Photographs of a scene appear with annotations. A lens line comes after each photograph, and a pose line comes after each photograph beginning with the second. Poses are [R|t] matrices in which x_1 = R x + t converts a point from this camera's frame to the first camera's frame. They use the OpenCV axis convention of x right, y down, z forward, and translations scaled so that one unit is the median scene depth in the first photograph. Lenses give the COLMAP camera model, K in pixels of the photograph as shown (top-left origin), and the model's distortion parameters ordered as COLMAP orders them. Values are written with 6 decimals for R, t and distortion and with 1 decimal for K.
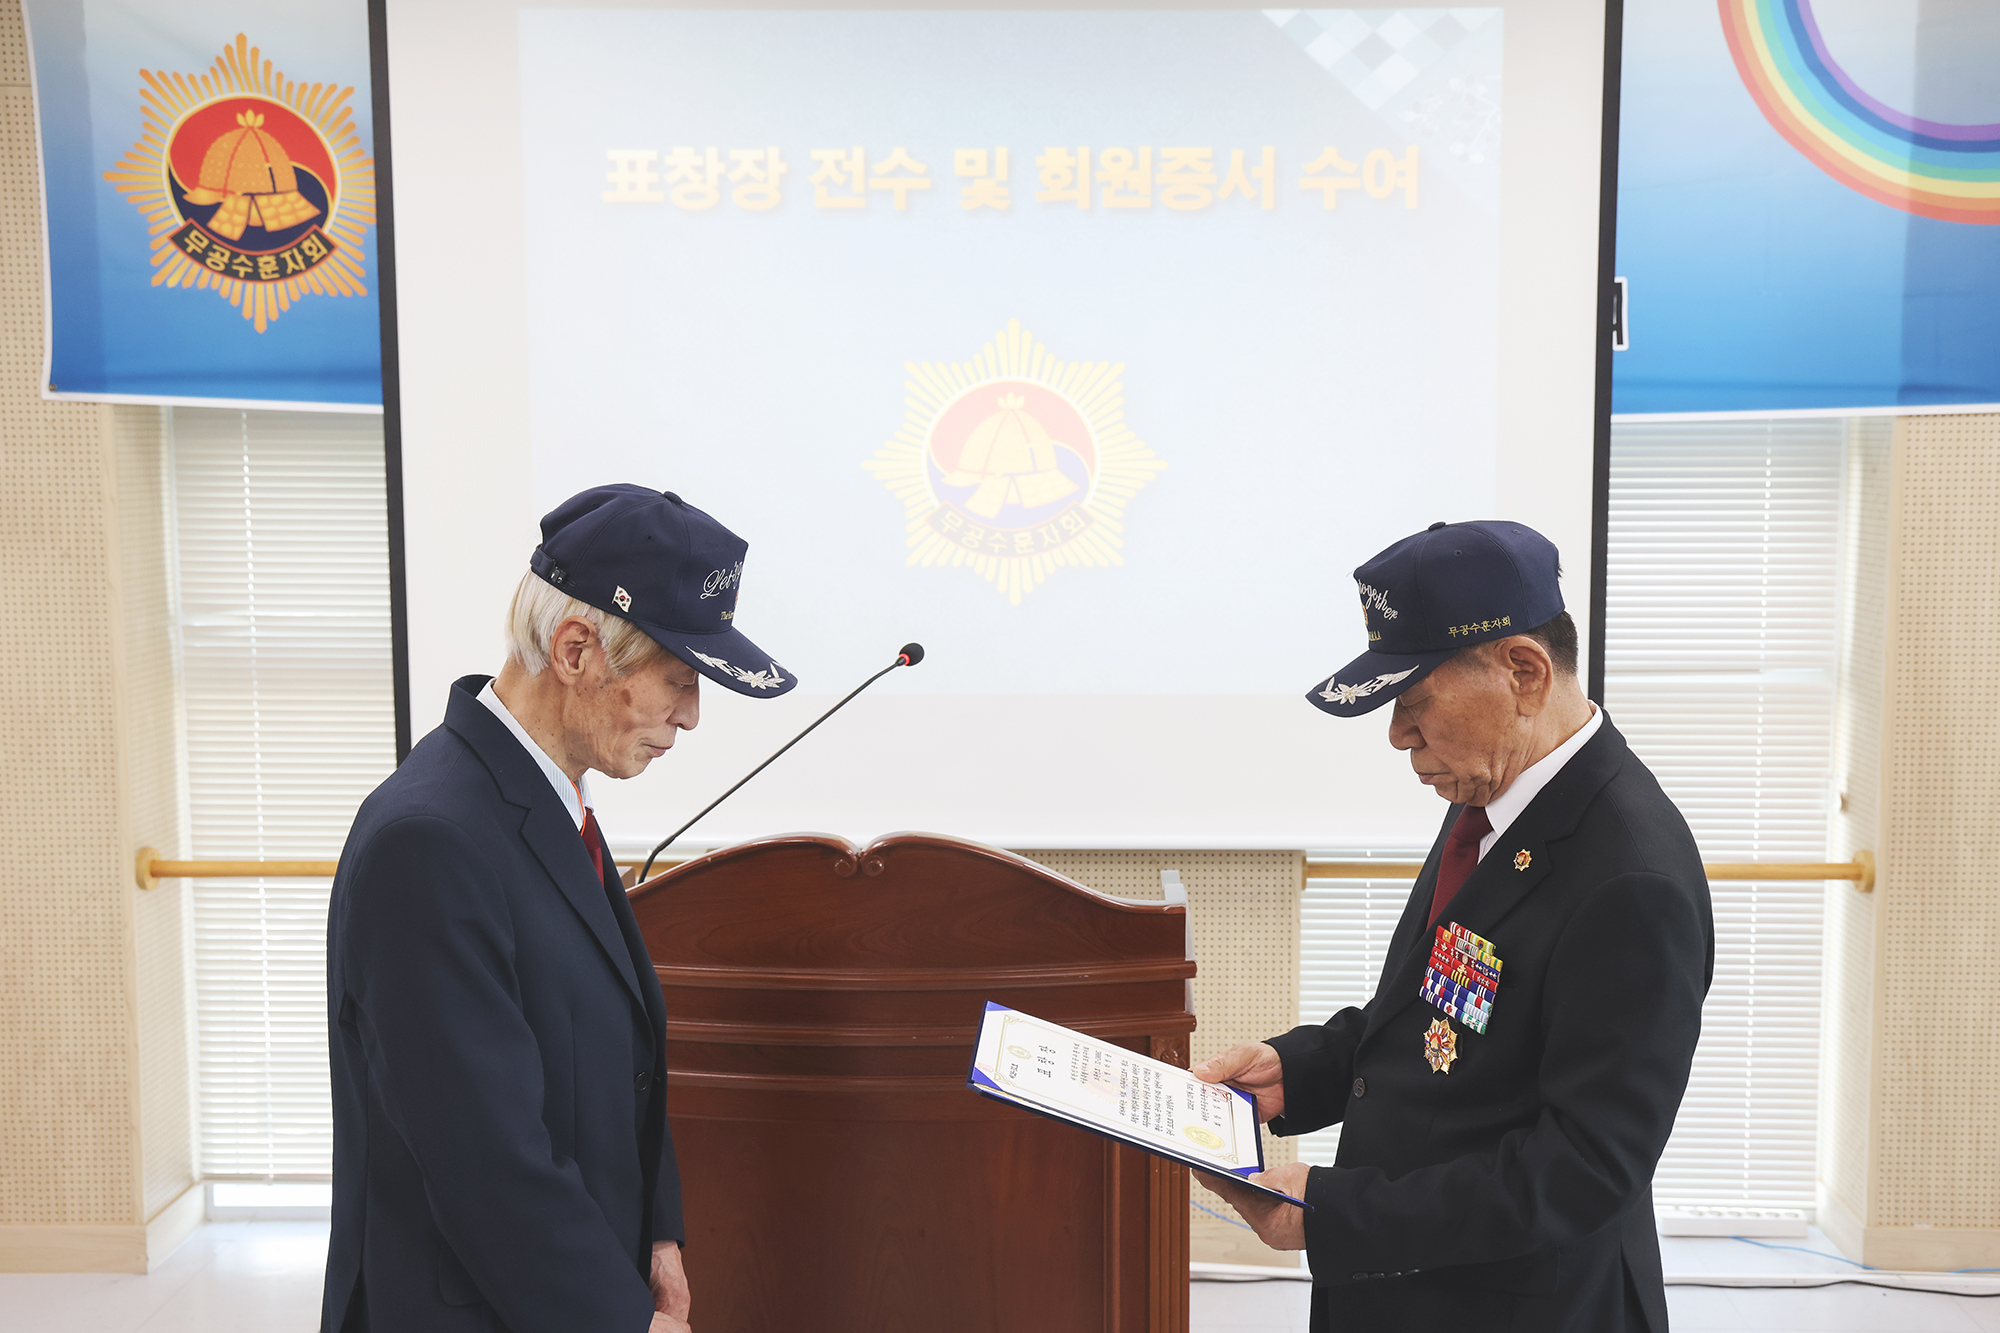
lens RADIAL K [[2315.2, 0, 1067.8], [0, 2315.2, 669.1], [0, 0, 1]] dist [0.077024, 0.000000]
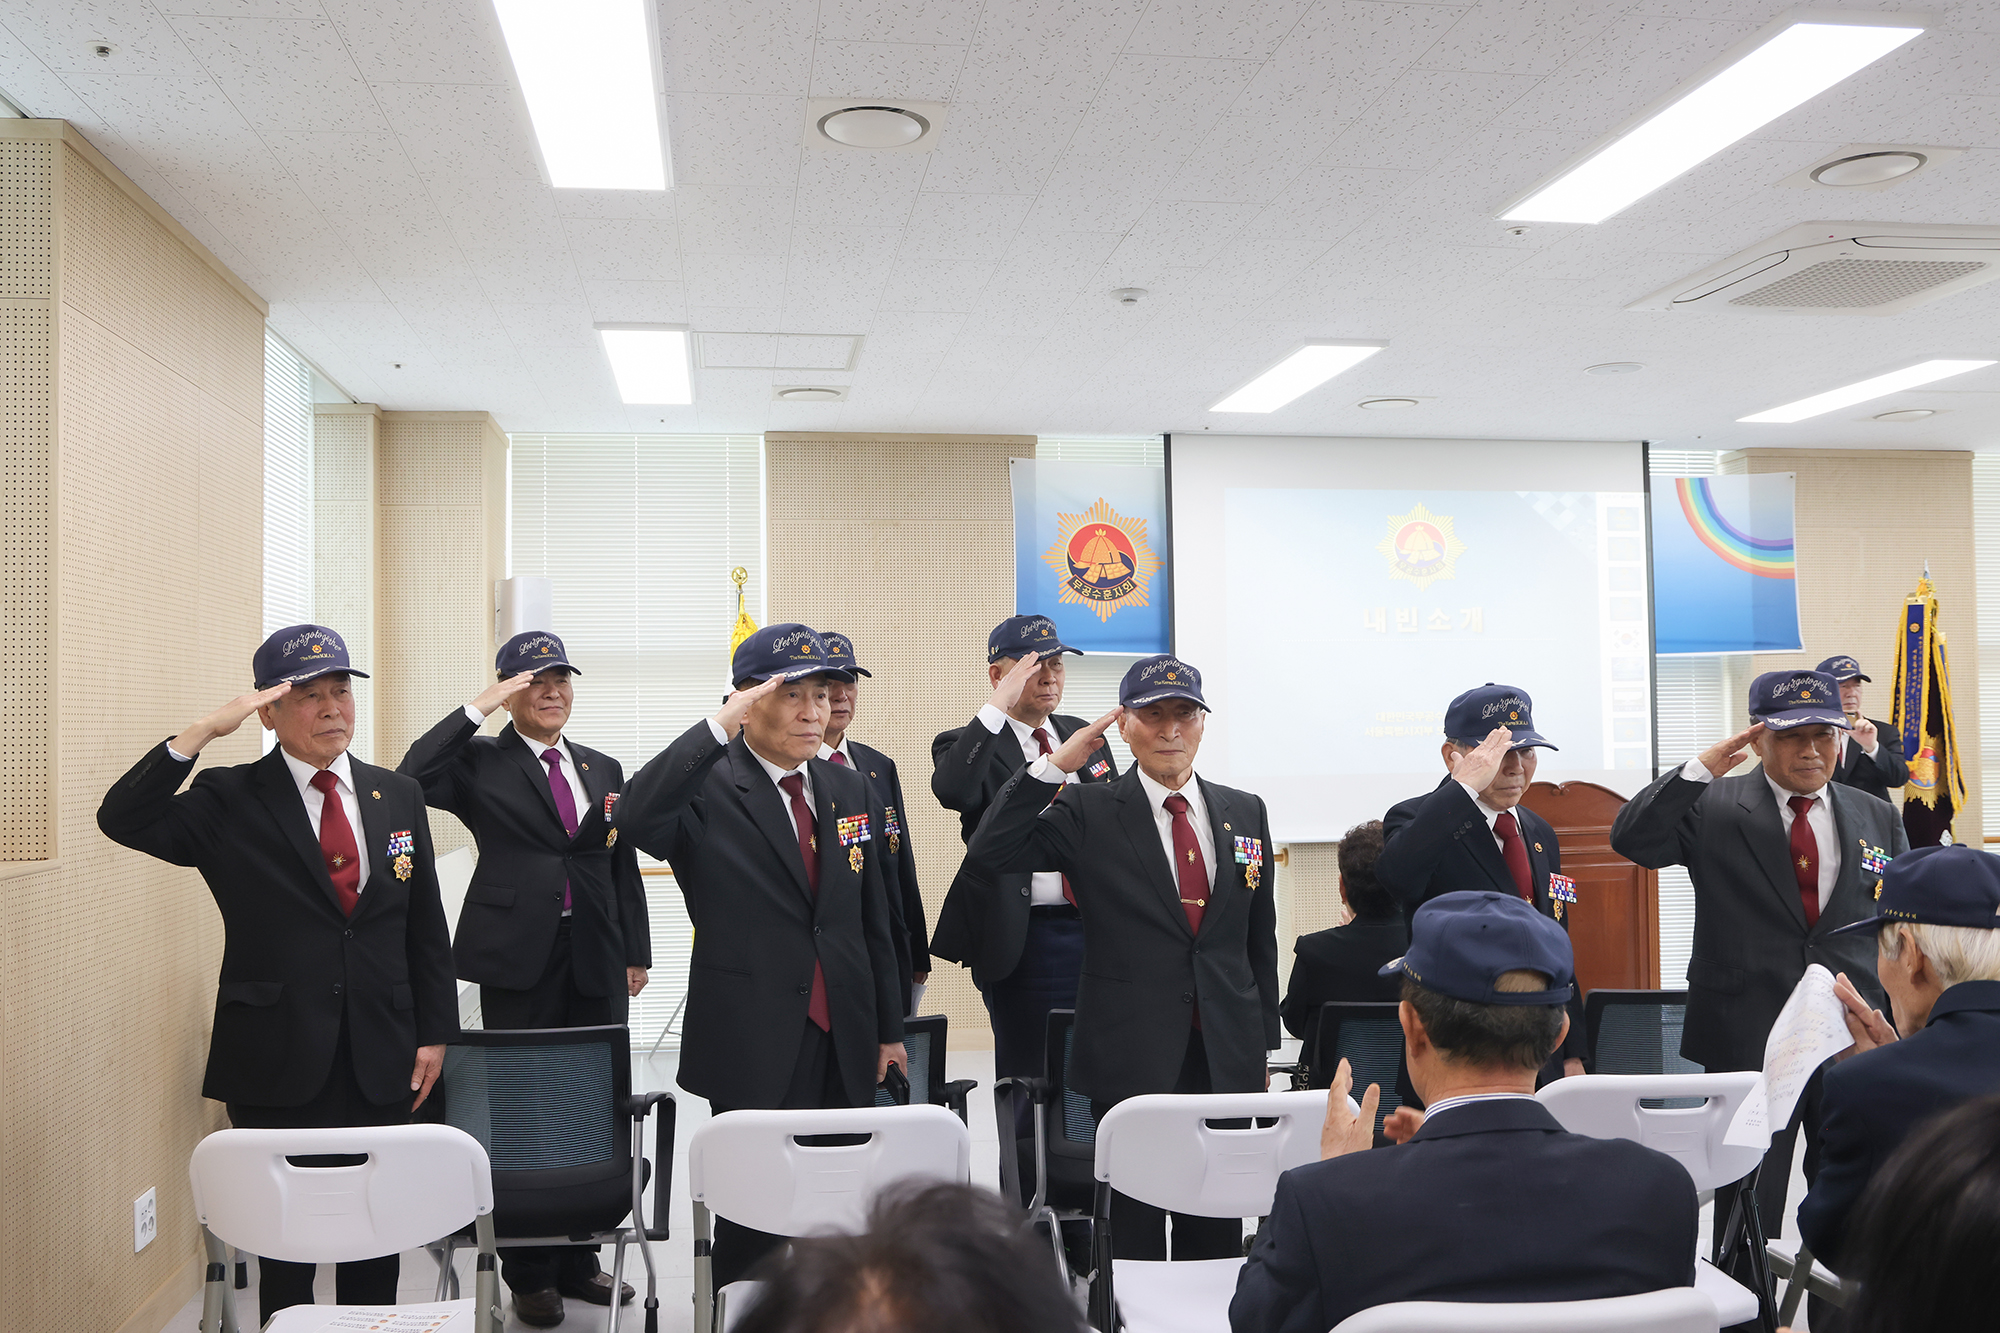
lens RADIAL K [[1670.6, 0, 974.4], [0, 1670.6, 664.3], [0, 0, 1]] dist [-0.048516, 0.048295]
pose [[0.989611, -0.006090, 0.143644, -0.712854], [0.026766, 0.989439, -0.142454, 0.129209], [-0.141259, 0.144819, 0.979323, -0.593702]]
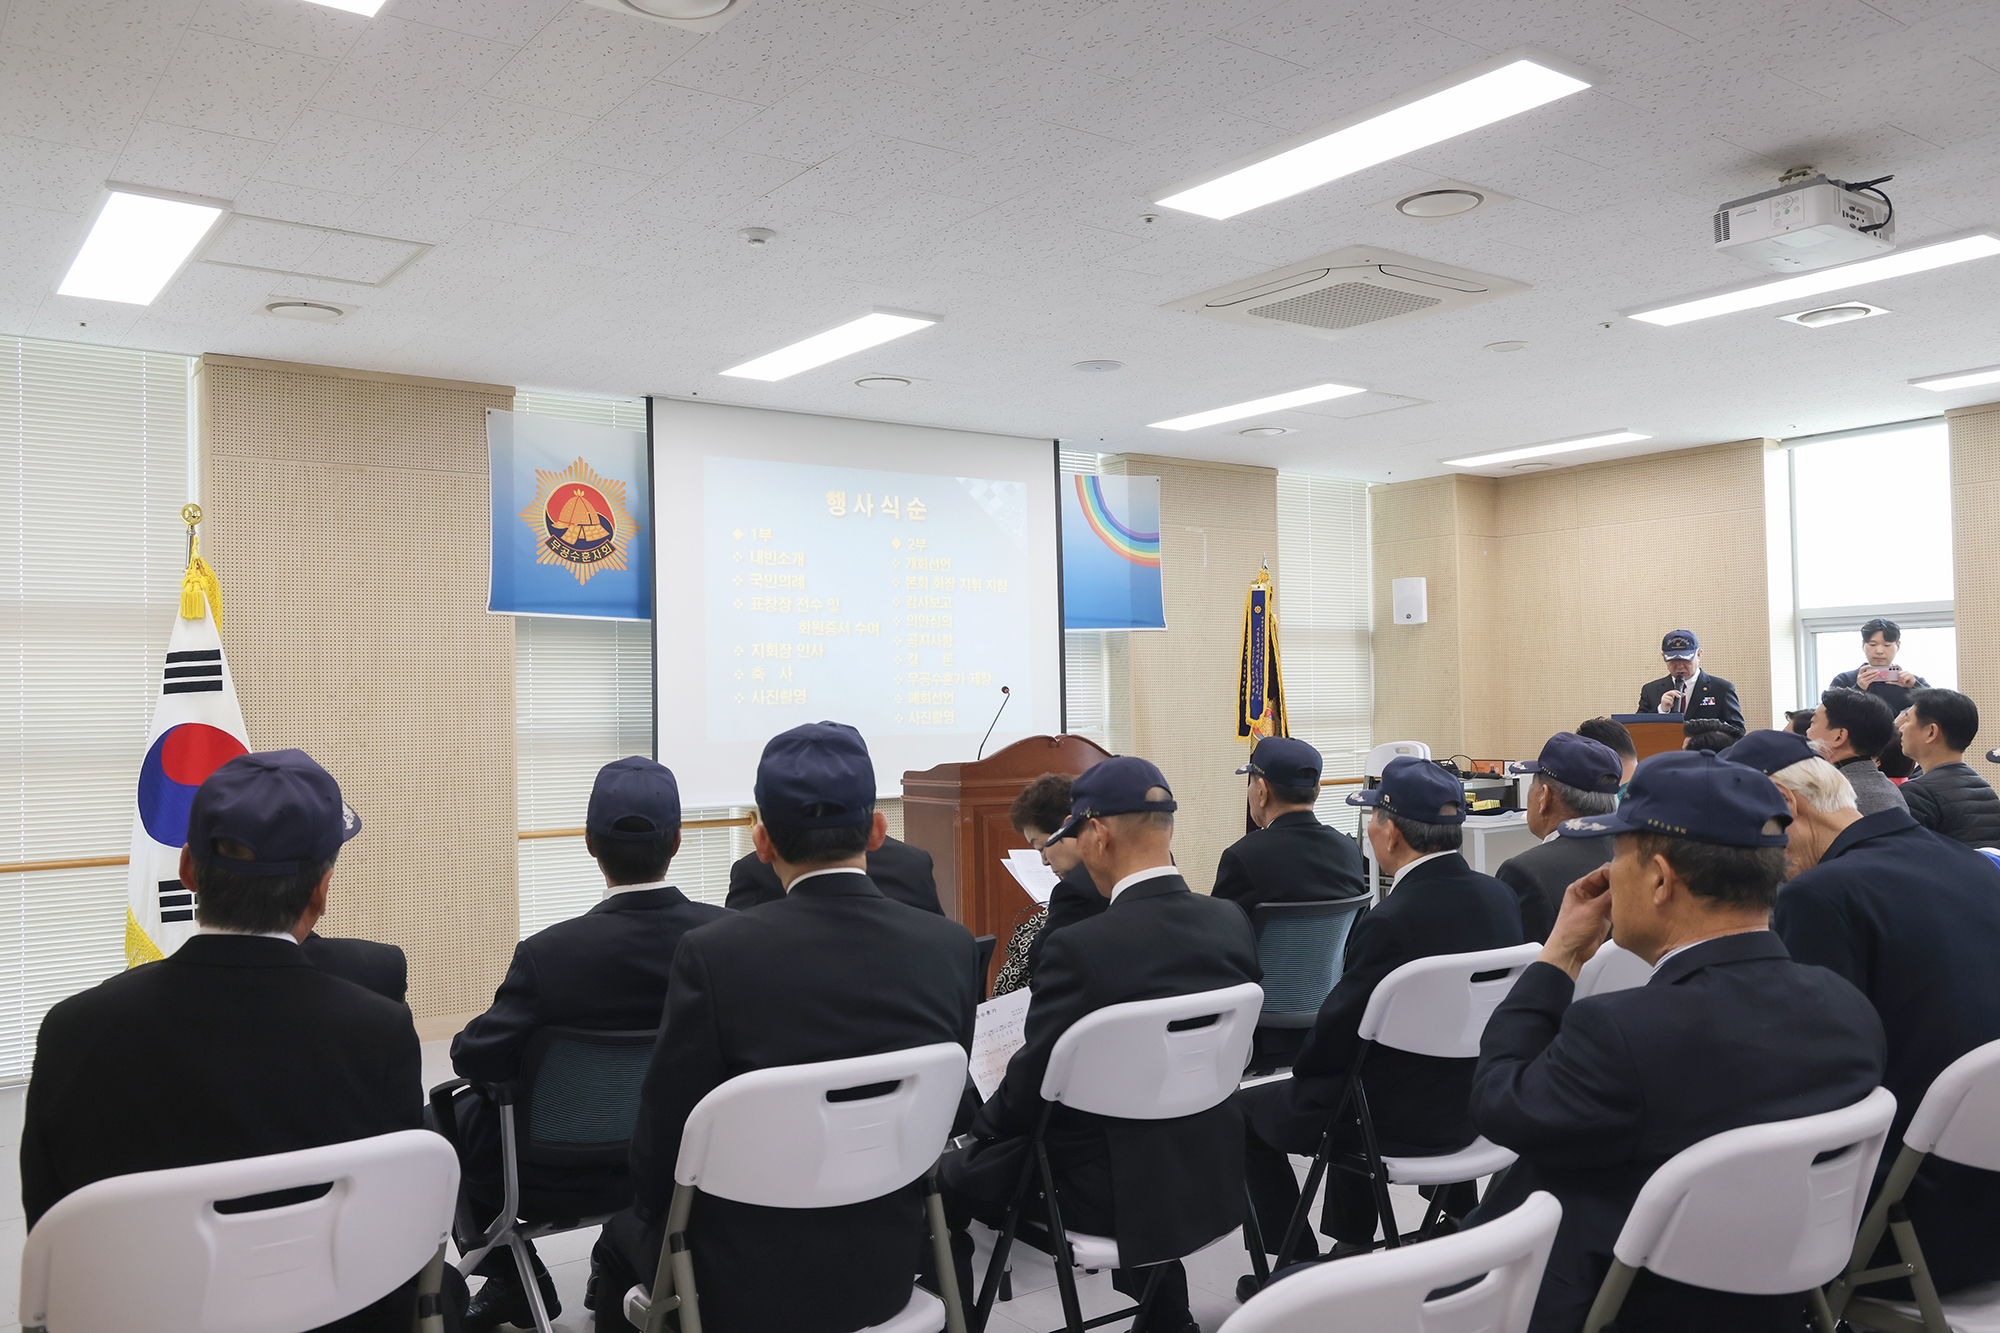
lens RADIAL K [[1579.2, 0, 1008.6], [0, 1579.2, 670.0], [0, 0, 1]] dist [-0.039879, 0.051032]
pose [[0.795295, -0.002221, 0.606219, -0.941364], [0.085934, 0.990308, -0.109108, 0.137253], [-0.600102, 0.138868, 0.787778, -0.425662]]
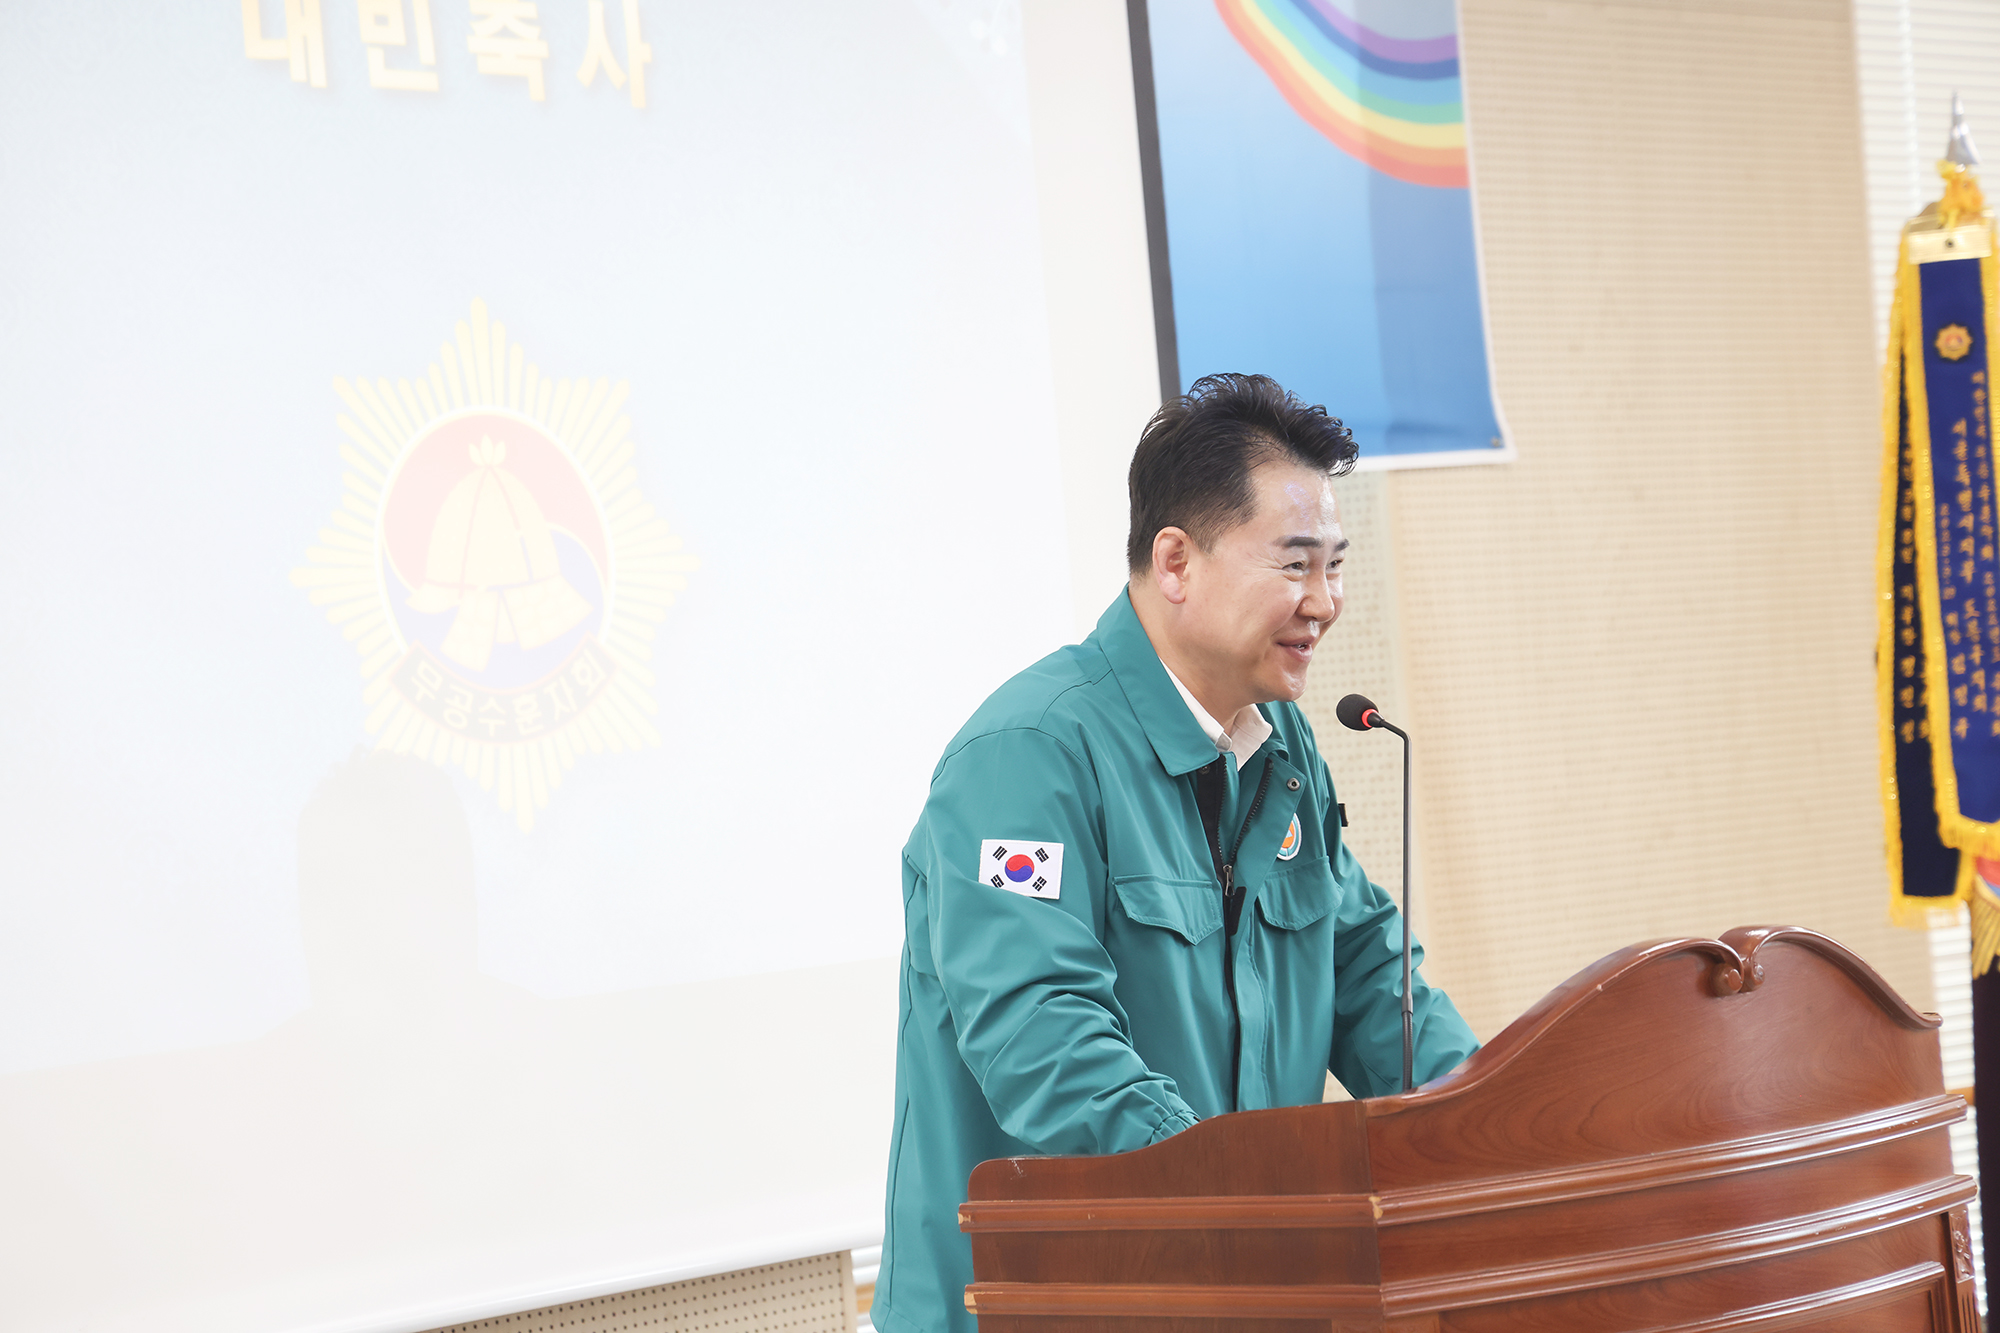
lens RADIAL K [[5613.9, 0, 1021.8], [0, 5613.9, 668.0], [0, 0, 1]] dist [0.706514, 0.000000]
pose [[0.638131, -0.040971, 0.768837, -0.931108], [0.167639, 0.982019, -0.086809, 0.065624], [-0.751456, 0.184282, 0.633525, 0.092168]]
